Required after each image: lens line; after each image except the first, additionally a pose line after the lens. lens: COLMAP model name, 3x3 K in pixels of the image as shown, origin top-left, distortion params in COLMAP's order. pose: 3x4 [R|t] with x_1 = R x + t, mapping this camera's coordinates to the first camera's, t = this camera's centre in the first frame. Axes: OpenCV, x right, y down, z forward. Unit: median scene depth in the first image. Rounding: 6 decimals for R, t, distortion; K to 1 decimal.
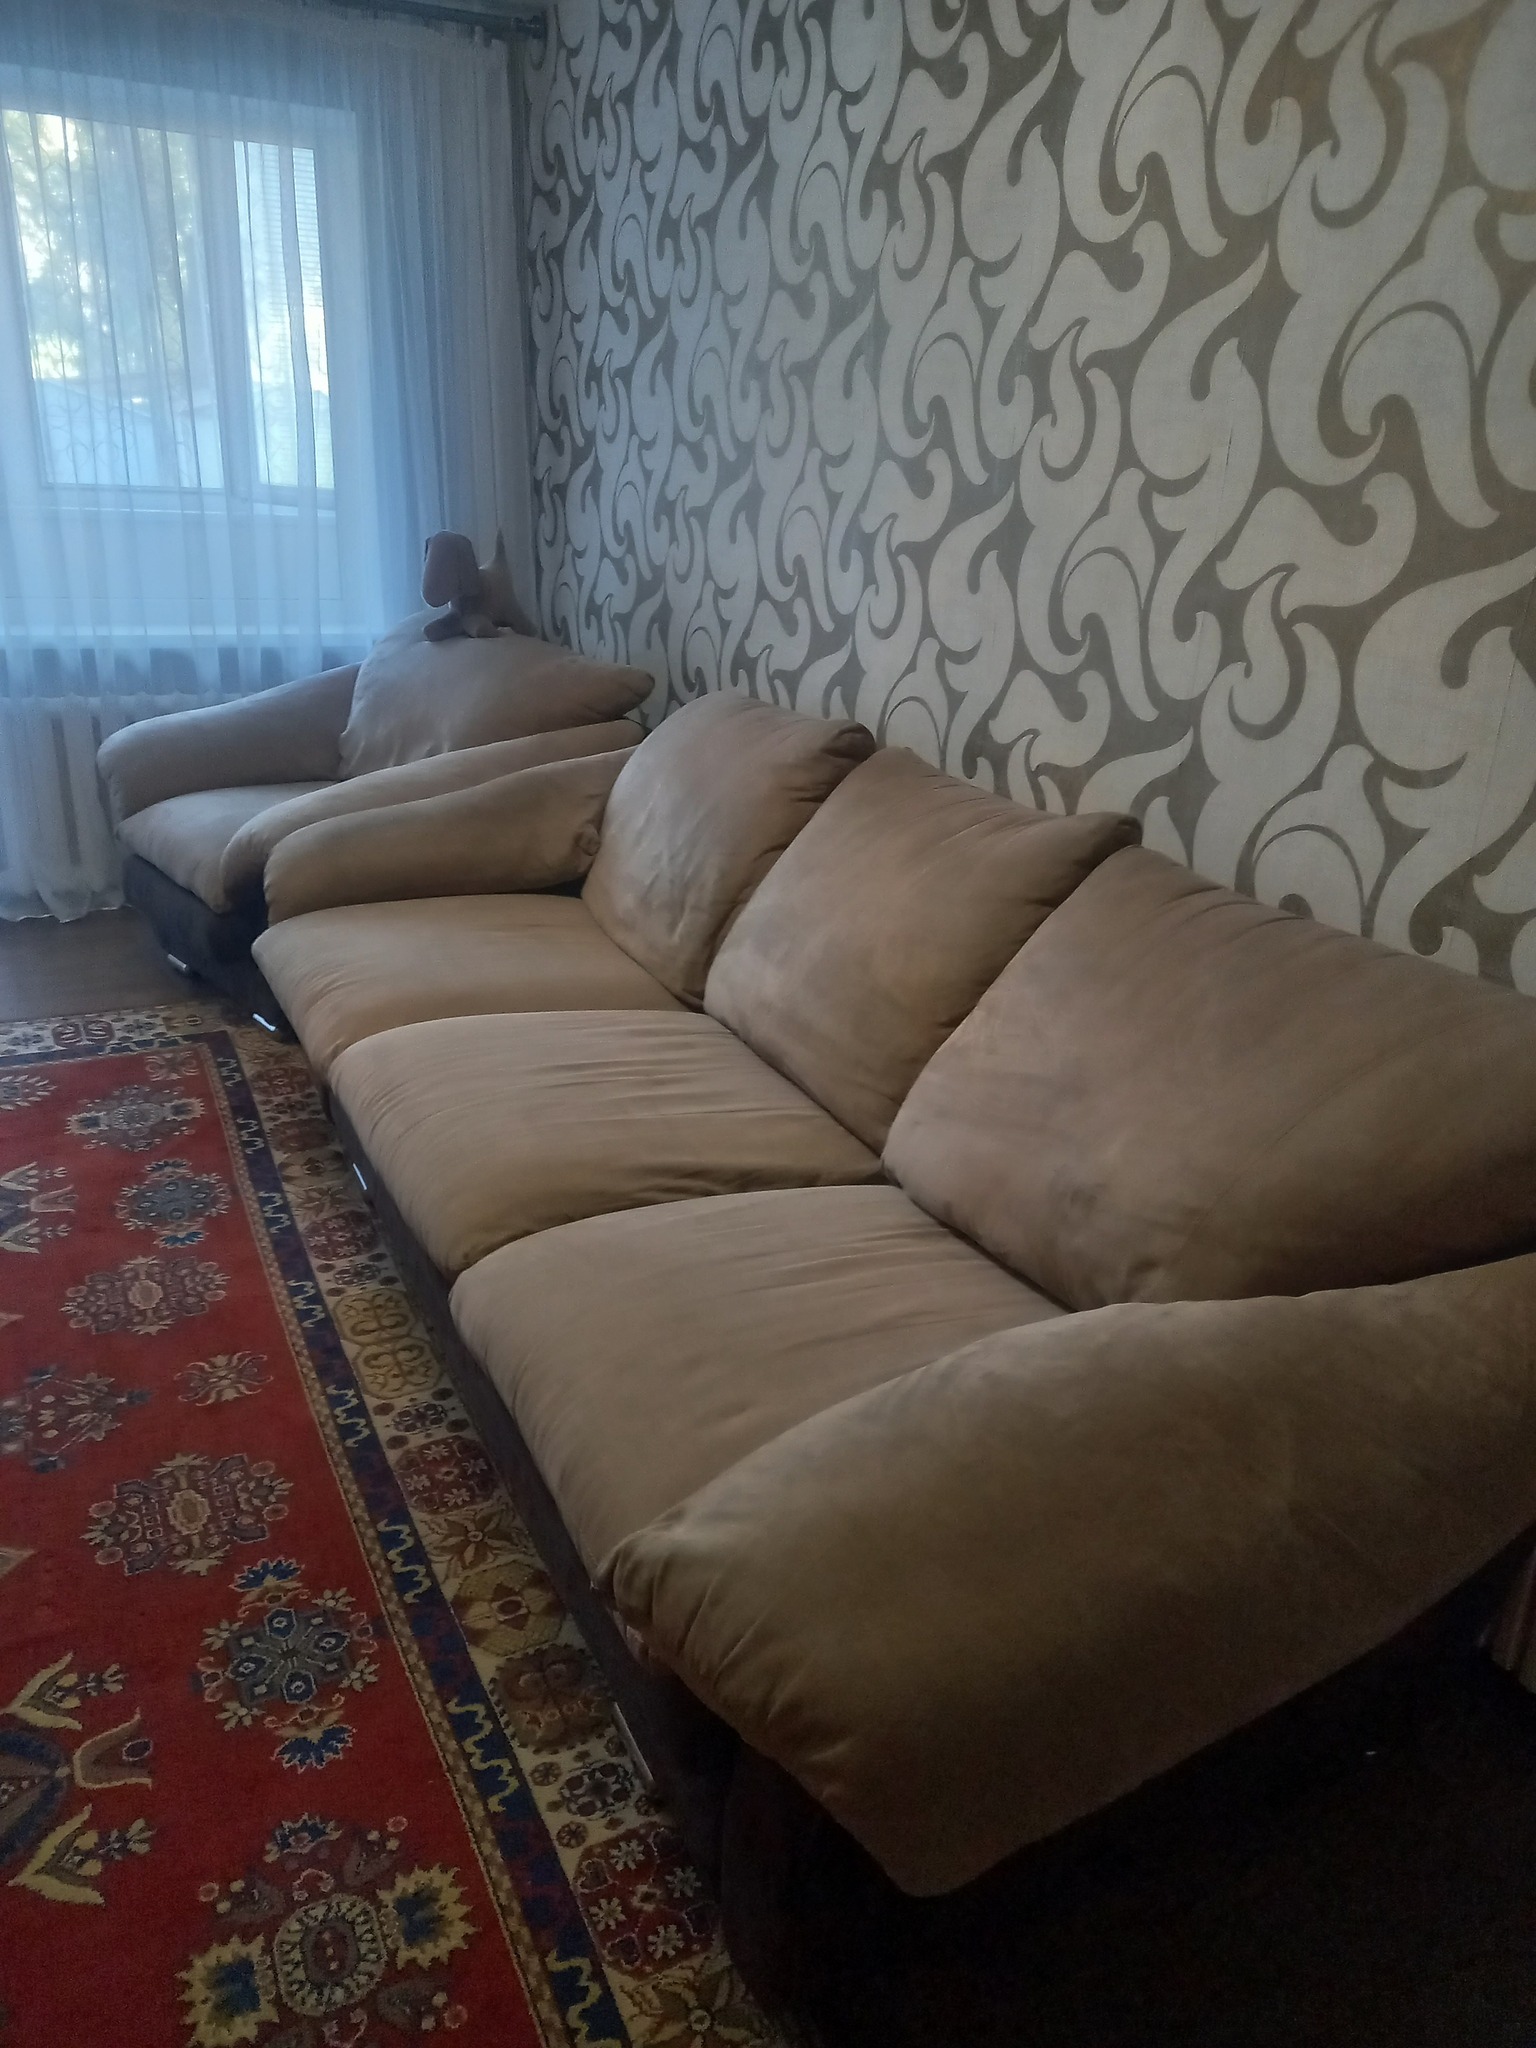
lens RADIAL K [[1480.3, 0, 768.0], [0, 1480.3, 1024.0], [0, 0, 1]] dist [0.081364, -0.072980]
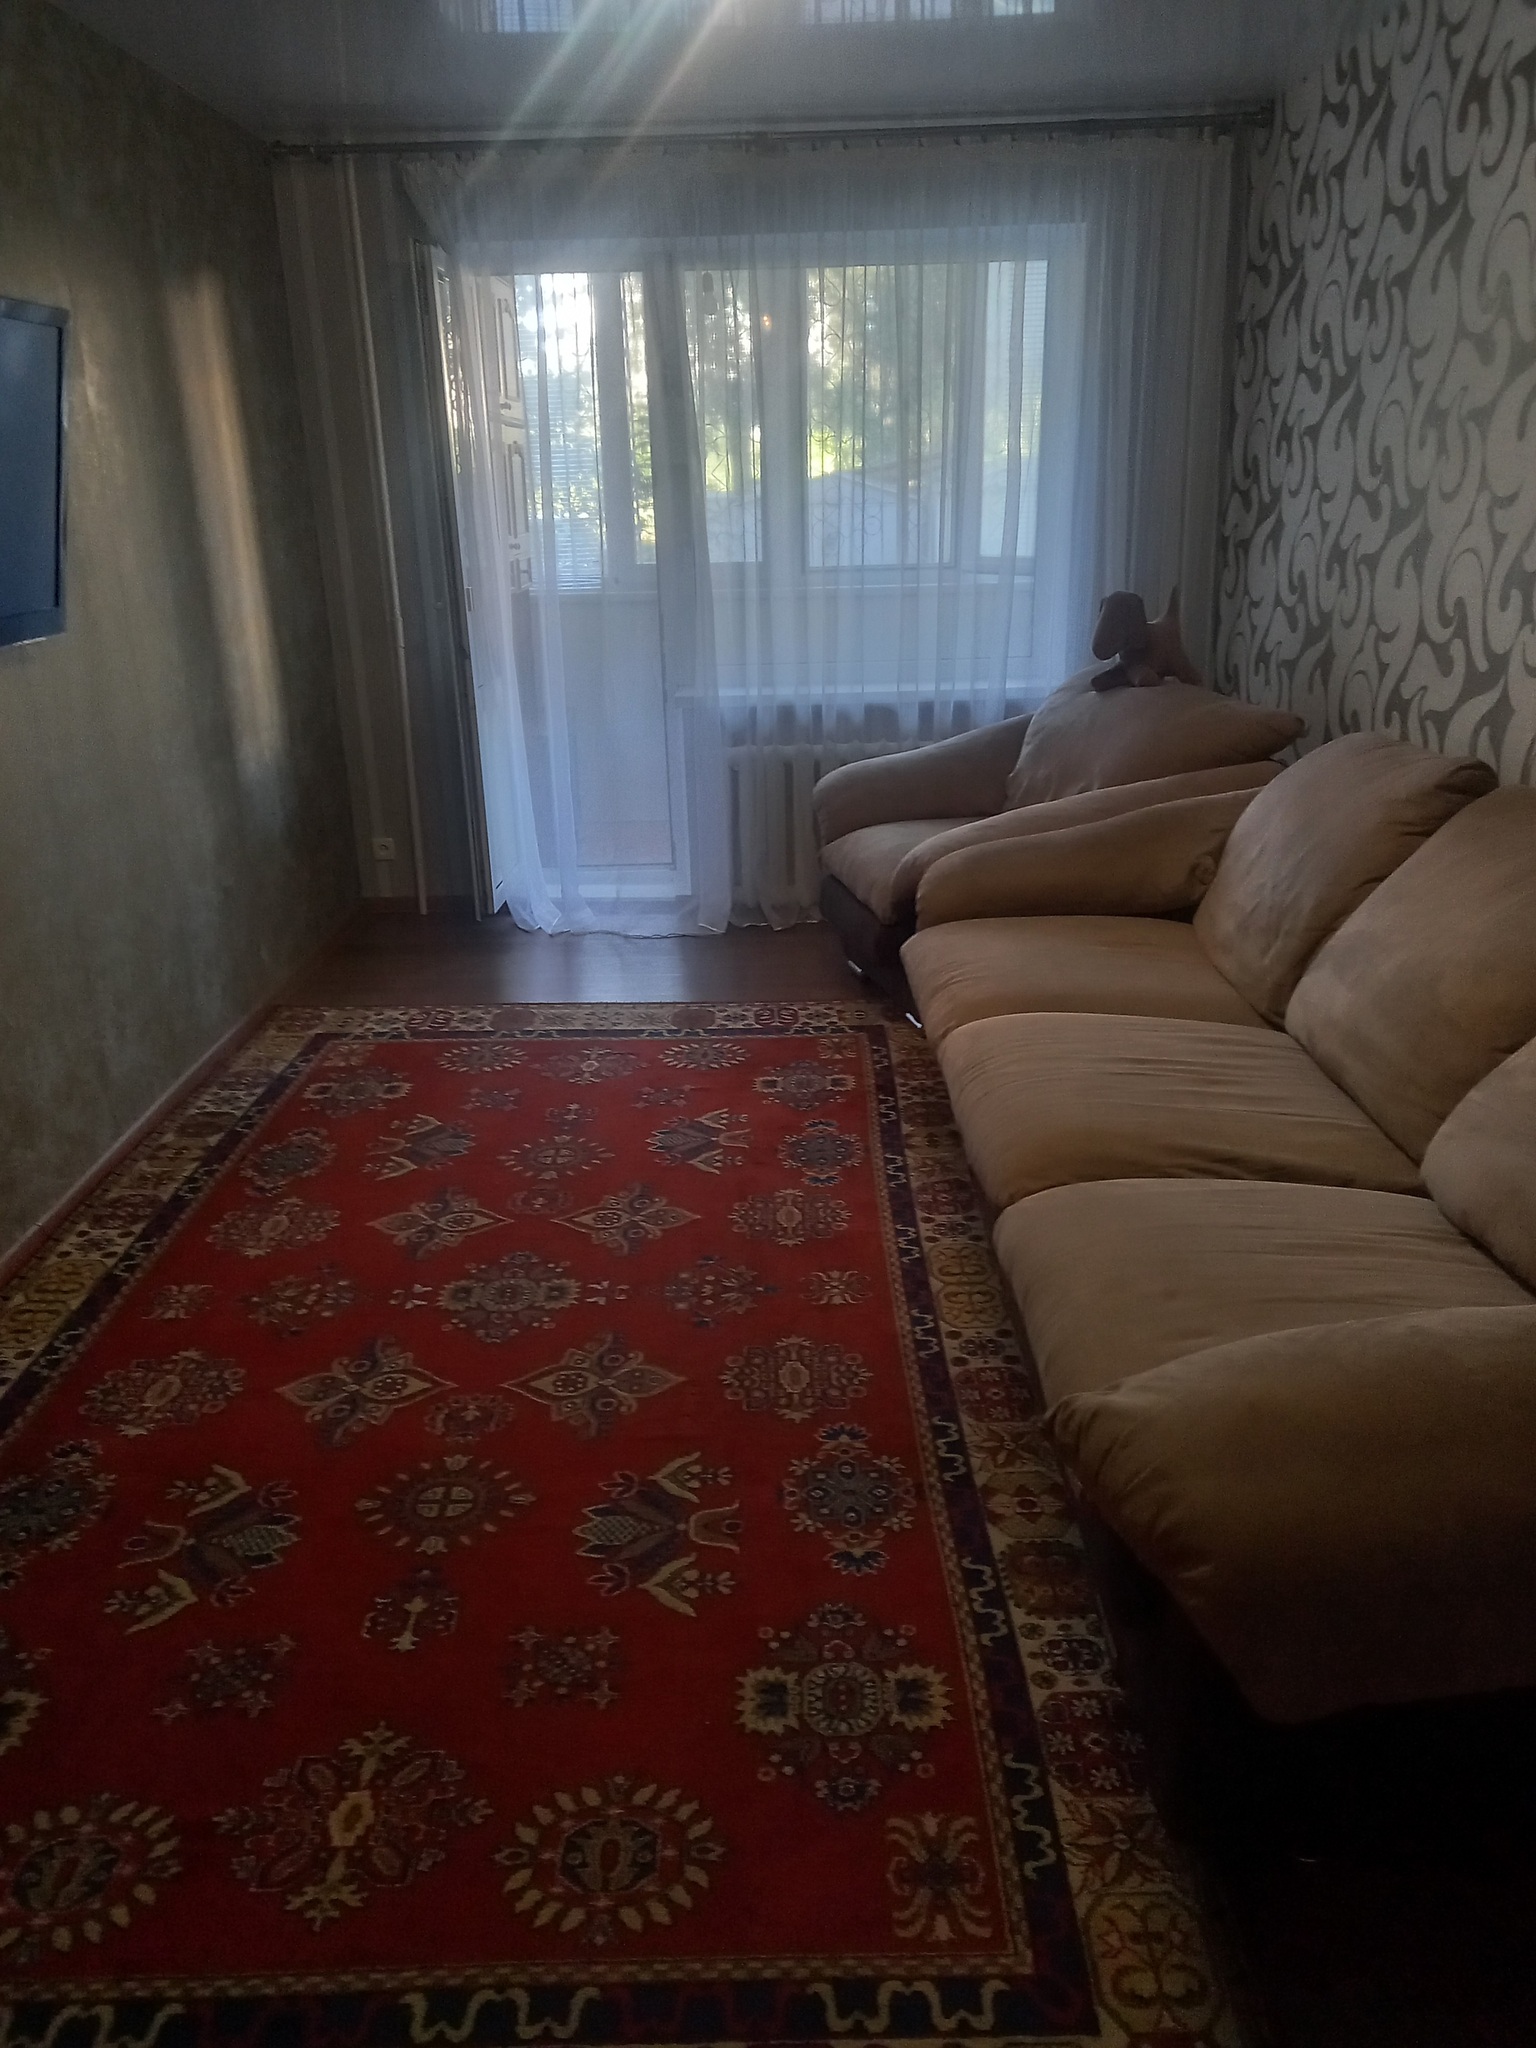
lens RADIAL K [[1480.3, 0, 768.0], [0, 1480.3, 1024.0], [0, 0, 1]] dist [0.081364, -0.072980]
pose [[0.893802, 0.085831, -0.440172, 0.094511], [-0.100780, 0.994852, -0.010651, 0.035009], [0.436991, 0.053880, 0.897851, -0.116902]]
